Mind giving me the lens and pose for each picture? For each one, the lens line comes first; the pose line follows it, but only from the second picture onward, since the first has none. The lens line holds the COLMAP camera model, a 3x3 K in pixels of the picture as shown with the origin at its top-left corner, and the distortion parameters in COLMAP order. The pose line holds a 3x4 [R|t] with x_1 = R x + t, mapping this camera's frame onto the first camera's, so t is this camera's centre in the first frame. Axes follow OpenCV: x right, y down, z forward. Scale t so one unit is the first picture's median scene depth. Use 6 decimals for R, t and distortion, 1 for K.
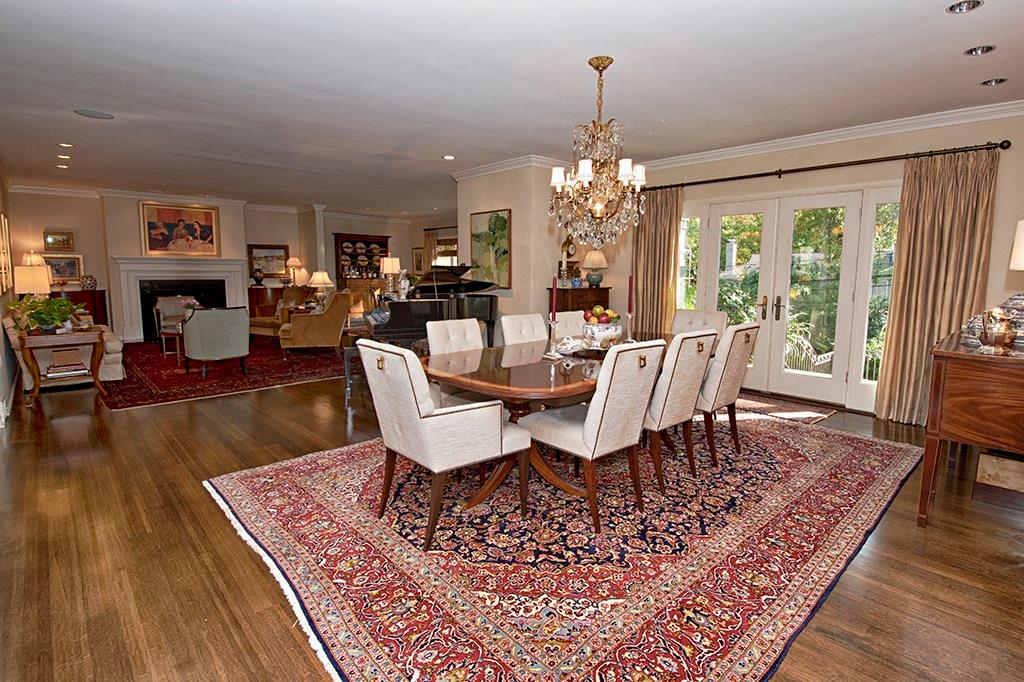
lens RADIAL K [[515.4, 0, 539.1], [0, 515.4, 324.9], [0, 0, 1]] dist [-0.000853, -0.003149]
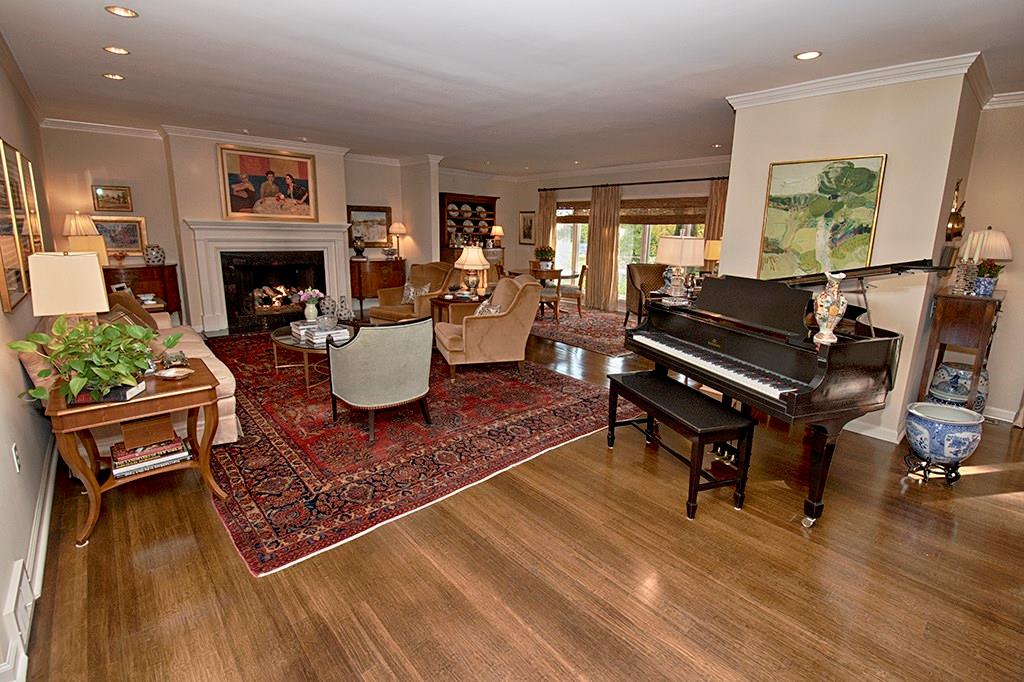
lens RADIAL K [[460.3, 0, 526.6], [0, 460.3, 319.3], [0, 0, 1]] dist [0.001492, -0.005240]
pose [[0.999668, 0.019215, -0.017156, -0.290055], [-0.017663, 0.996102, 0.086426, -0.050824], [0.018750, -0.086094, 0.996111, 0.302435]]
